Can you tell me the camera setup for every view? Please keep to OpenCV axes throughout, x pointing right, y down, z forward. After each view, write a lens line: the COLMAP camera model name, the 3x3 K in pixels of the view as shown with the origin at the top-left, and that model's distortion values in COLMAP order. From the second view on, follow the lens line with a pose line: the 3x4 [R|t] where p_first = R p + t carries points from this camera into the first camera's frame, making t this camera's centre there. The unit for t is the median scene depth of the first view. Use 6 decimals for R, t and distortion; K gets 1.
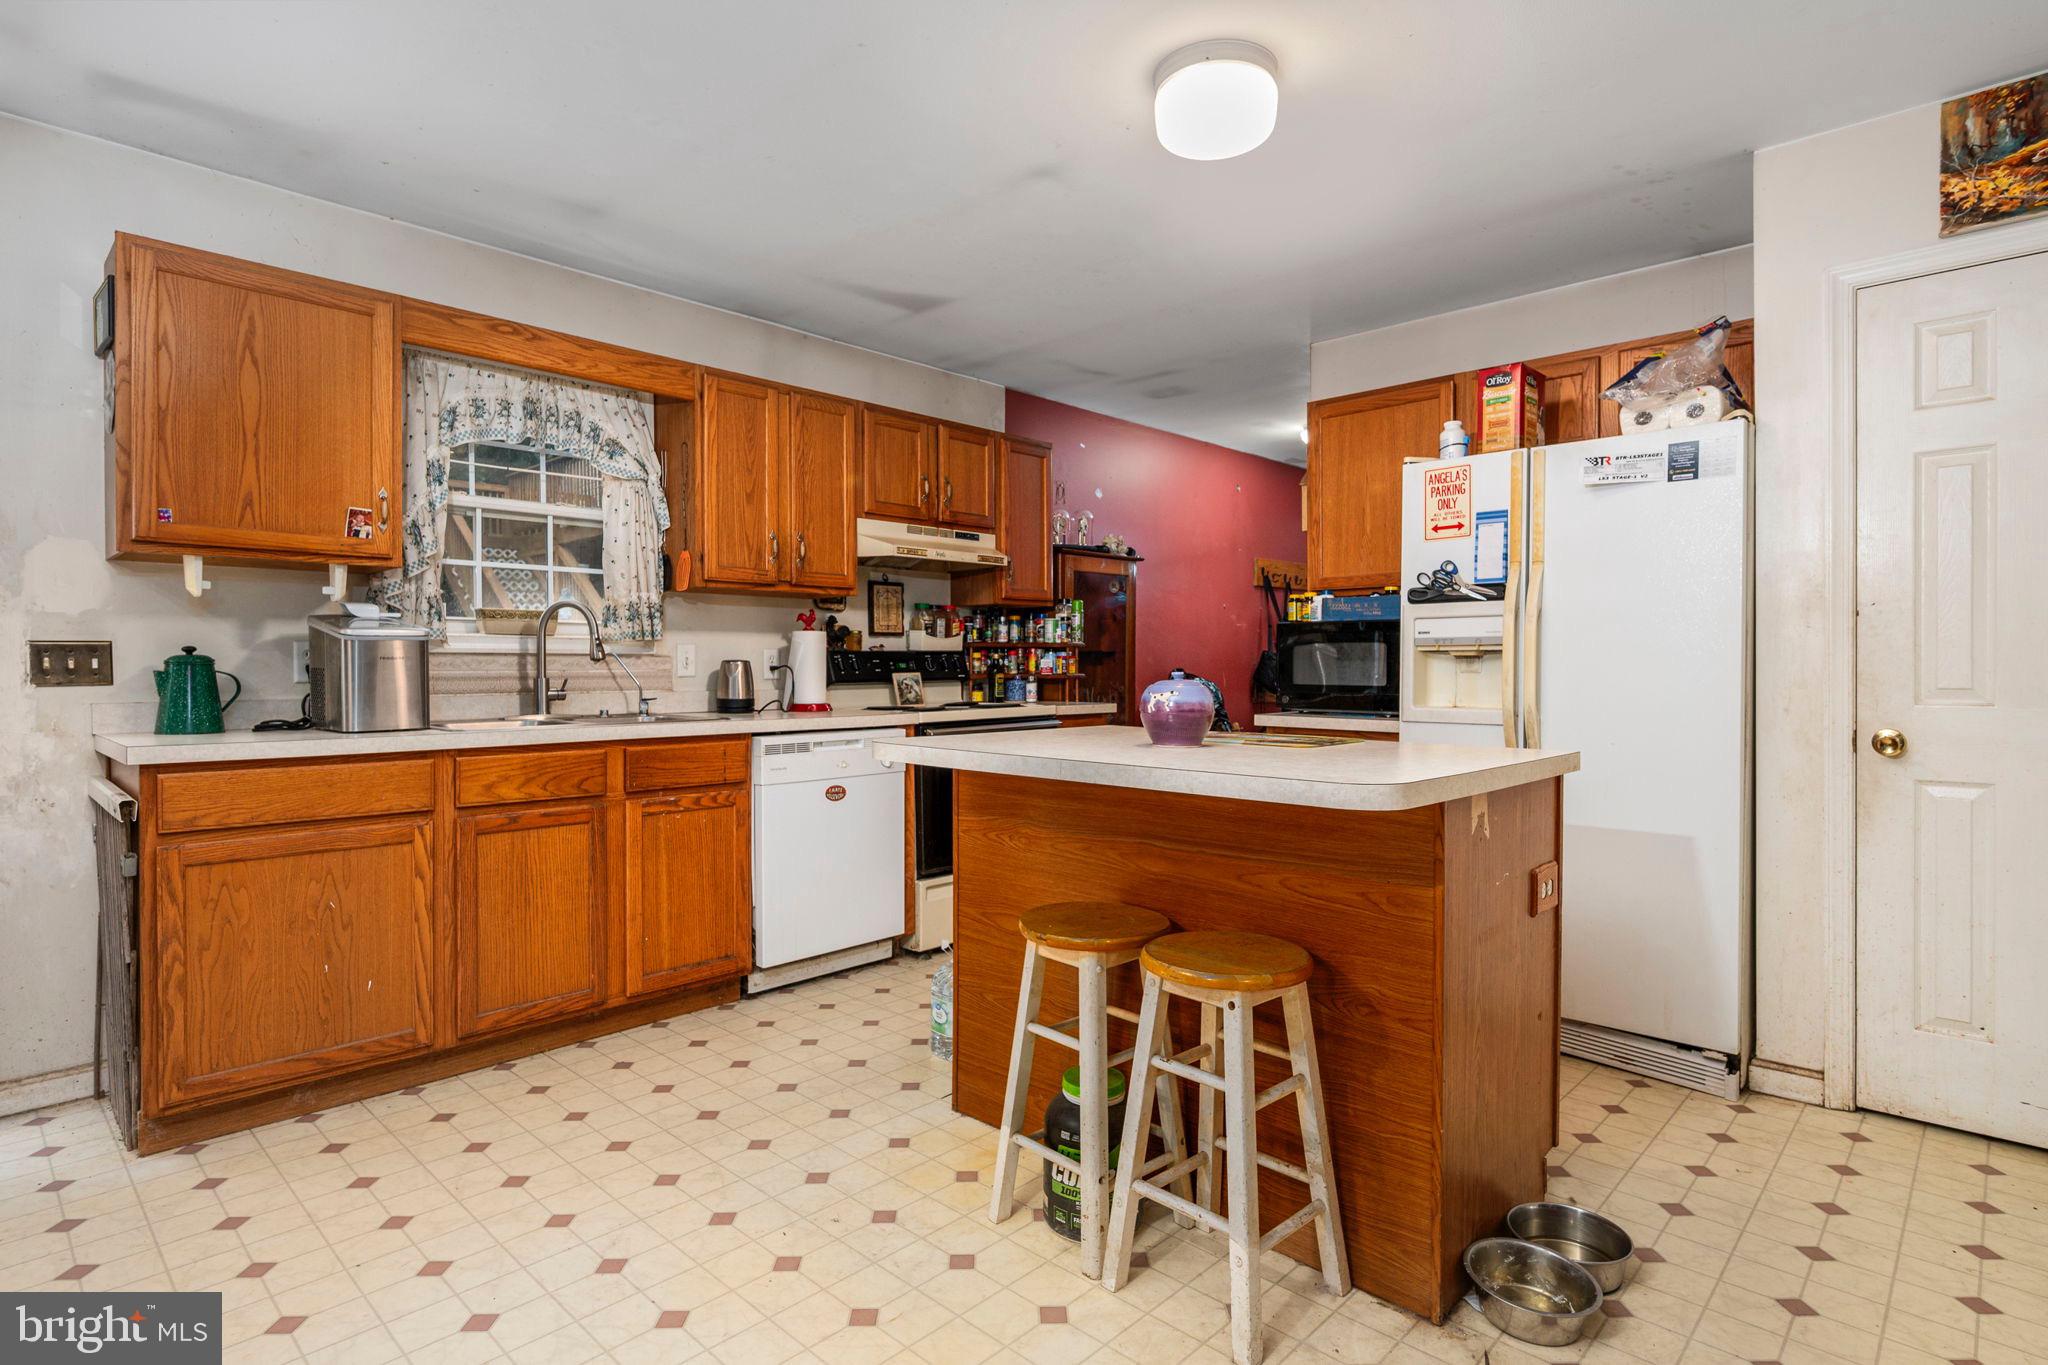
lens RADIAL K [[1052.1, 0, 1024.0], [0, 1052.1, 682.5], [0, 0, 1]] dist [-0.000789, -0.000317]
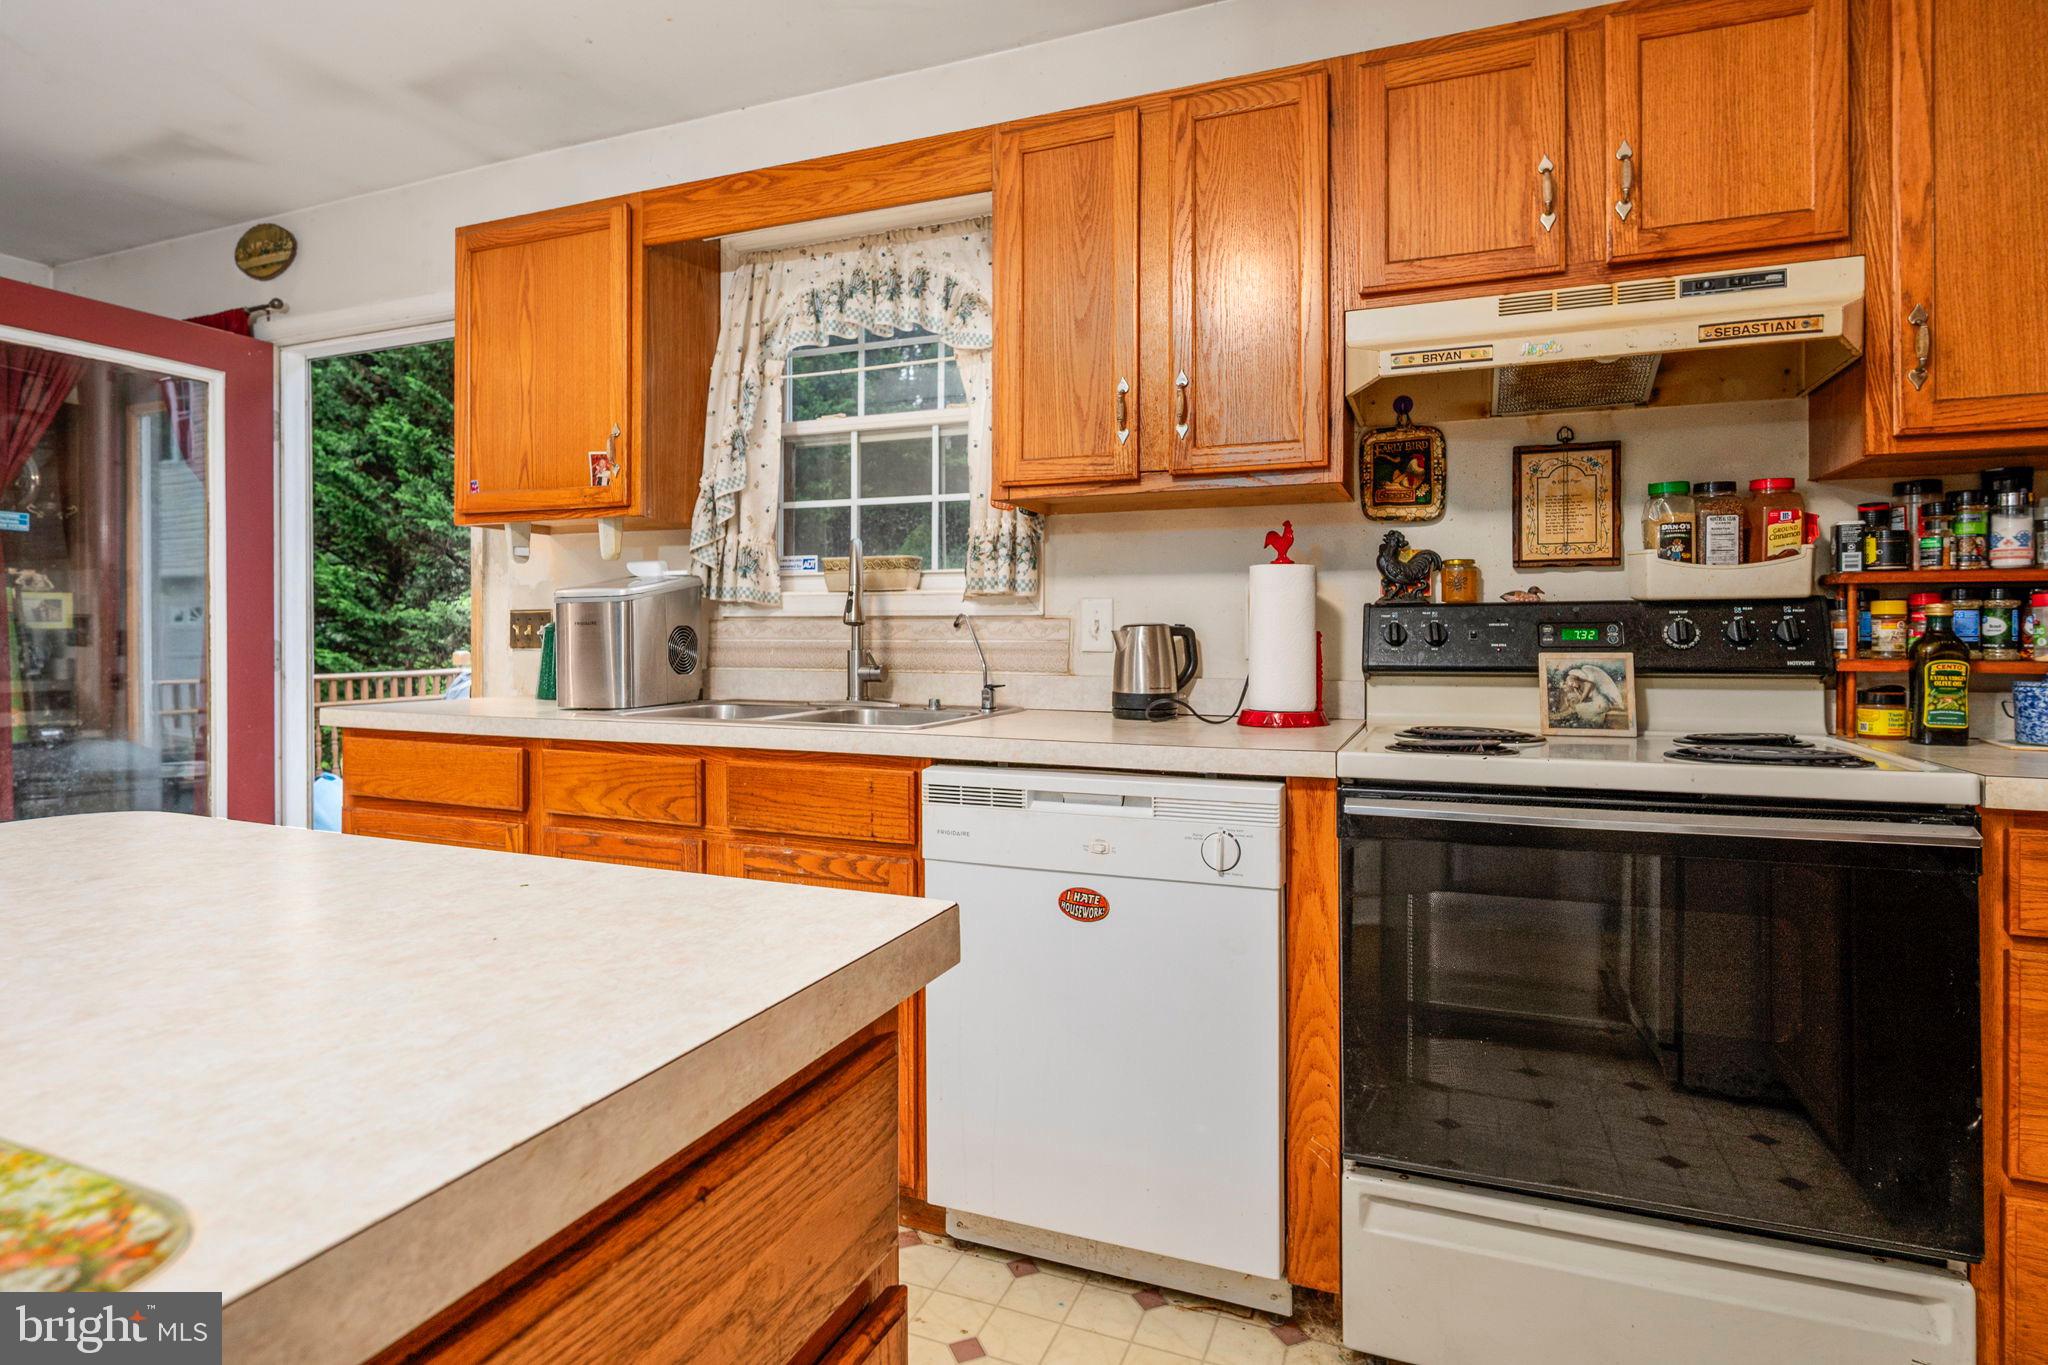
lens RADIAL K [[1070.2, 0, 1024.0], [0, 1070.2, 634.3], [0, 0, 1]] dist [0.004346, 0.000363]
pose [[0.360595, 0.002427, -0.932719, 0.249271], [-0.018088, 0.999827, -0.004392, -0.012774], [0.932547, 0.018455, 0.360576, 0.774289]]
